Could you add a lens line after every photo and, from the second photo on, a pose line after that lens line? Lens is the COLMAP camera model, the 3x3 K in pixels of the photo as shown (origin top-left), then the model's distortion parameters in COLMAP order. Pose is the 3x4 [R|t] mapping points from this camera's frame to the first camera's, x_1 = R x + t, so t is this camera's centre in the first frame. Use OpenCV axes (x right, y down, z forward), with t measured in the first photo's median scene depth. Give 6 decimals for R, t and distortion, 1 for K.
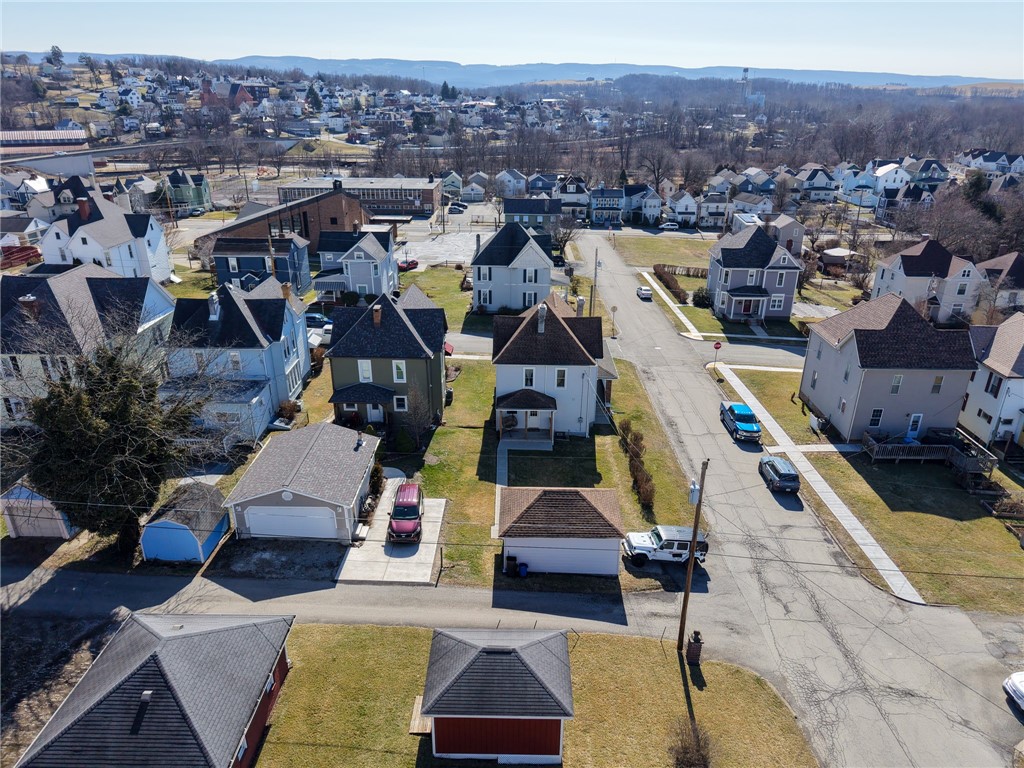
lens RADIAL K [[681.9, 0, 498.0], [0, 681.9, 379.7], [0, 0, 1]] dist [0.016810, -0.017819]
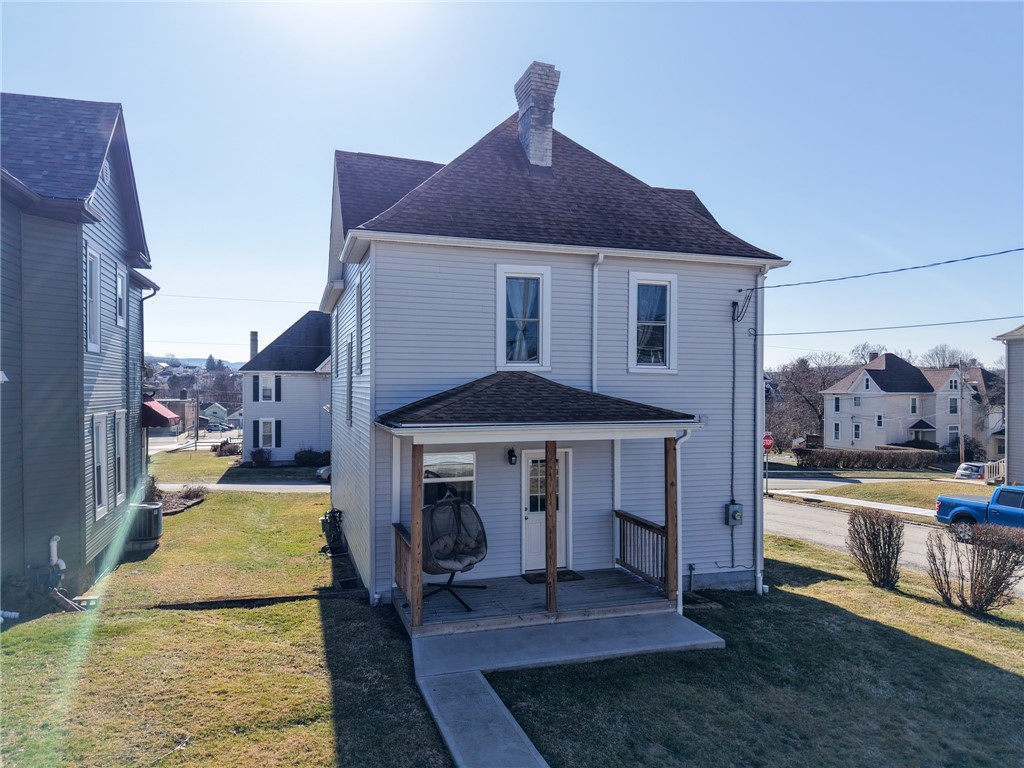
lens RADIAL K [[681.9, 0, 501.1], [0, 681.9, 388.5], [0, 0, 1]] dist [0.016810, -0.017819]
pose [[0.945228, -0.000587, 0.326409, -0.020706], [0.128971, 0.919300, -0.371825, 0.060174], [-0.299850, 0.393557, 0.869024, 0.494026]]
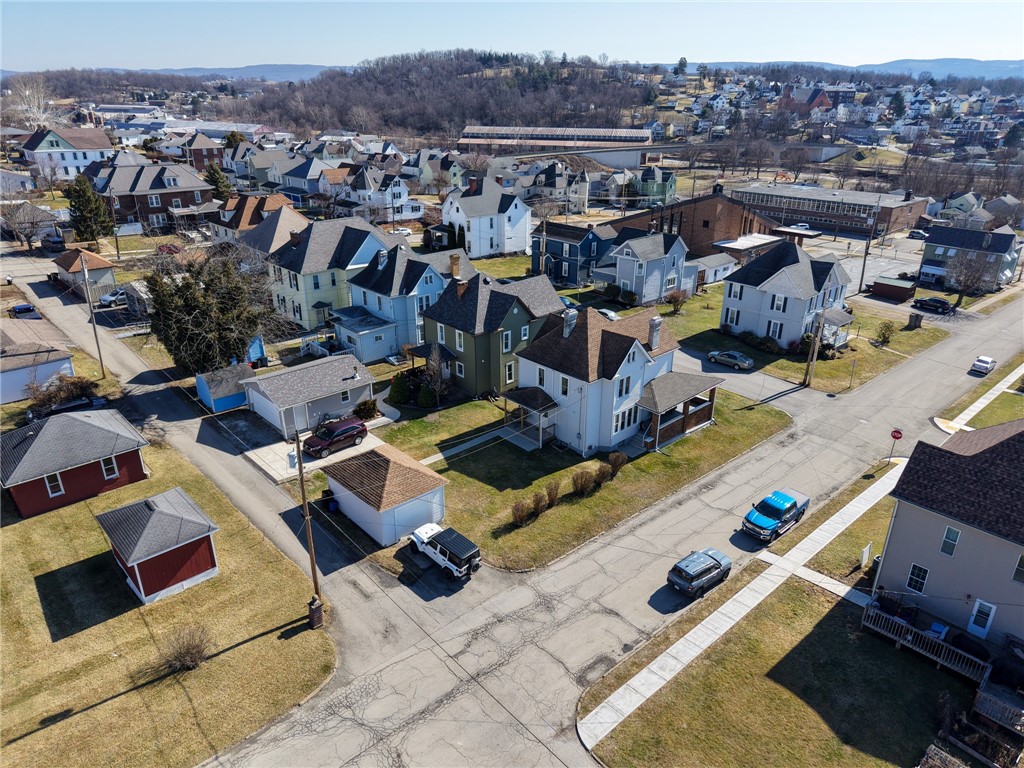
lens RADIAL K [[681.9, 0, 513.5], [0, 681.9, 361.9], [0, 0, 1]] dist [0.016810, -0.017819]
pose [[0.702515, 0.258592, -0.663025, 0.410686], [-0.277663, 0.957408, 0.079206, -0.056223], [0.655268, 0.128454, 0.744395, 0.131583]]
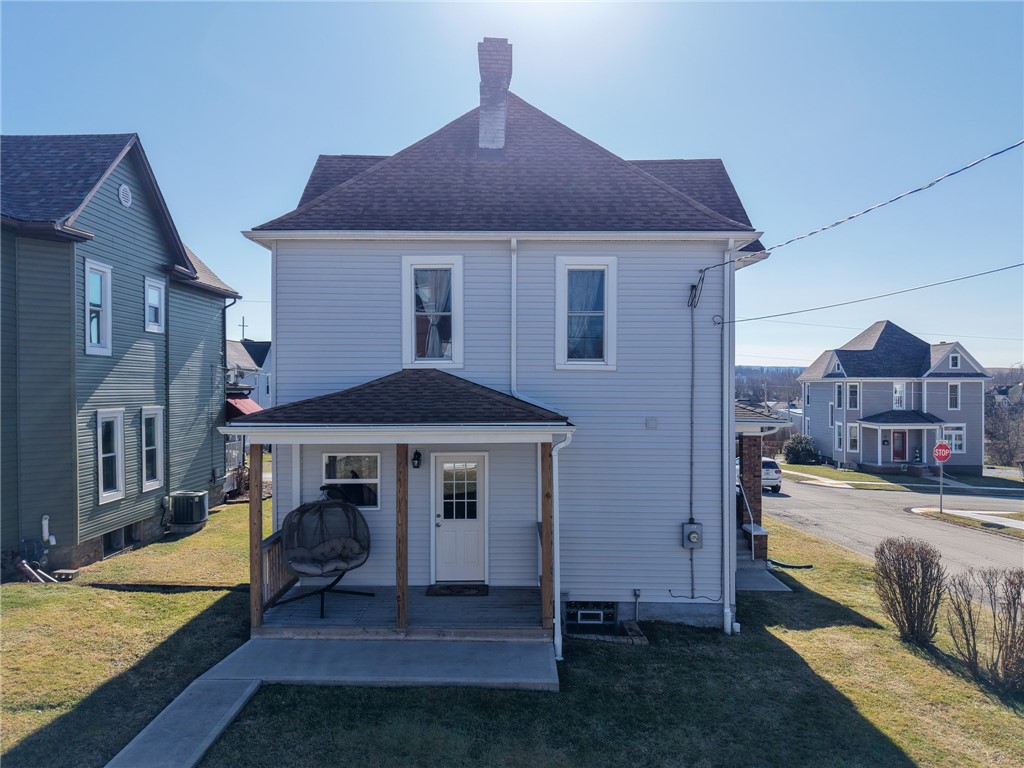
lens RADIAL K [[681.9, 0, 505.1], [0, 681.9, 389.2], [0, 0, 1]] dist [0.016810, -0.017819]
pose [[0.999755, -0.000671, 0.022139, 0.038041], [0.009307, 0.919751, -0.392393, 0.060869], [-0.020099, 0.392503, 0.919531, 0.493099]]
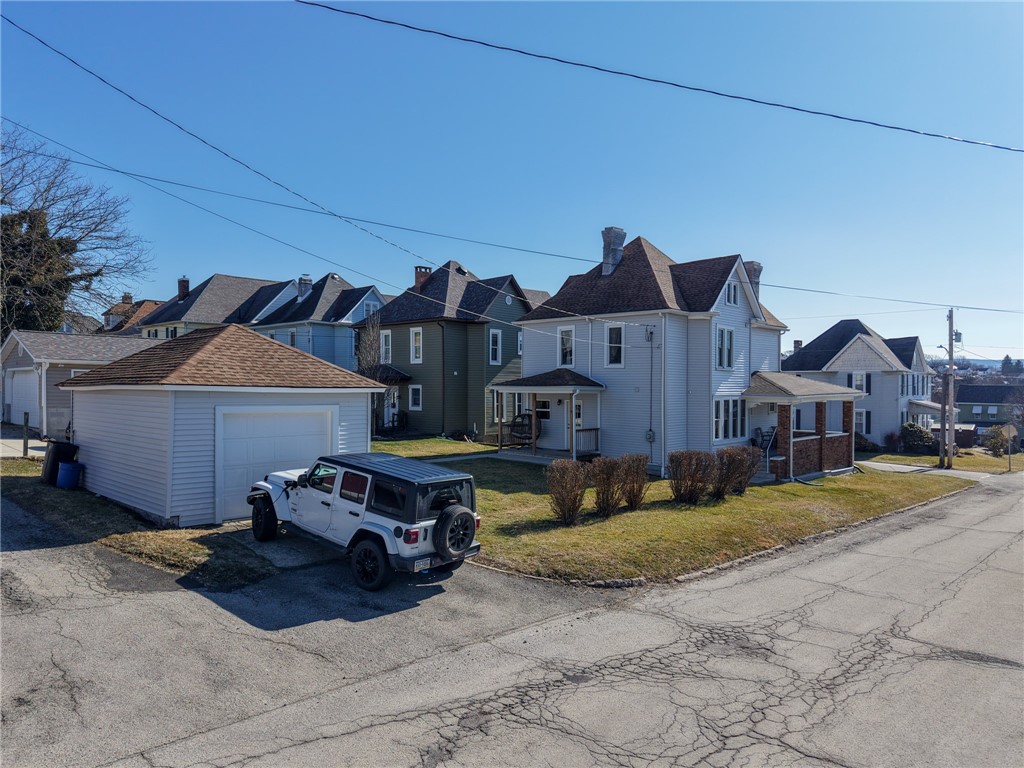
lens RADIAL K [[681.9, 0, 512.1], [0, 681.9, 386.9], [0, 0, 1]] dist [0.016810, -0.017819]
pose [[0.747262, 0.001007, -0.664529, 0.228949], [-0.260920, 0.920136, -0.292010, 0.120310], [0.611163, 0.391597, 0.687846, 0.365717]]
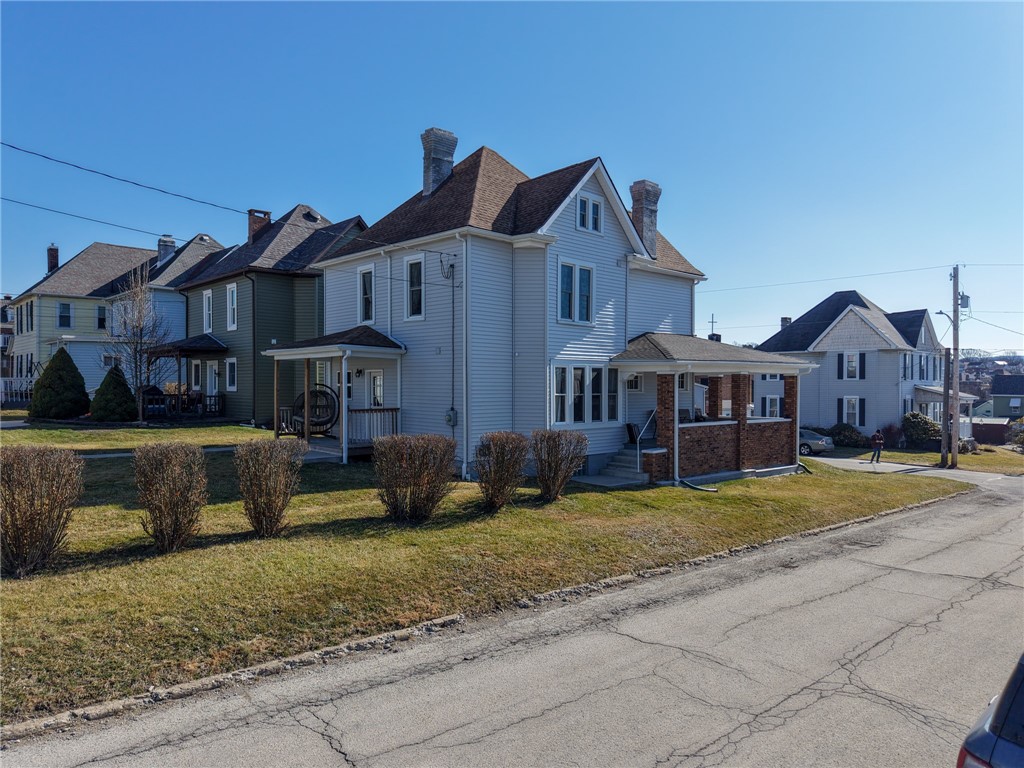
lens RADIAL K [[681.9, 0, 513.1], [0, 681.9, 388.4], [0, 0, 1]] dist [0.016810, -0.017819]
pose [[0.712508, 0.001876, -0.701662, 0.231489], [-0.273134, 0.921864, -0.274891, 0.079670], [0.646320, 0.387510, 0.657348, 0.492185]]
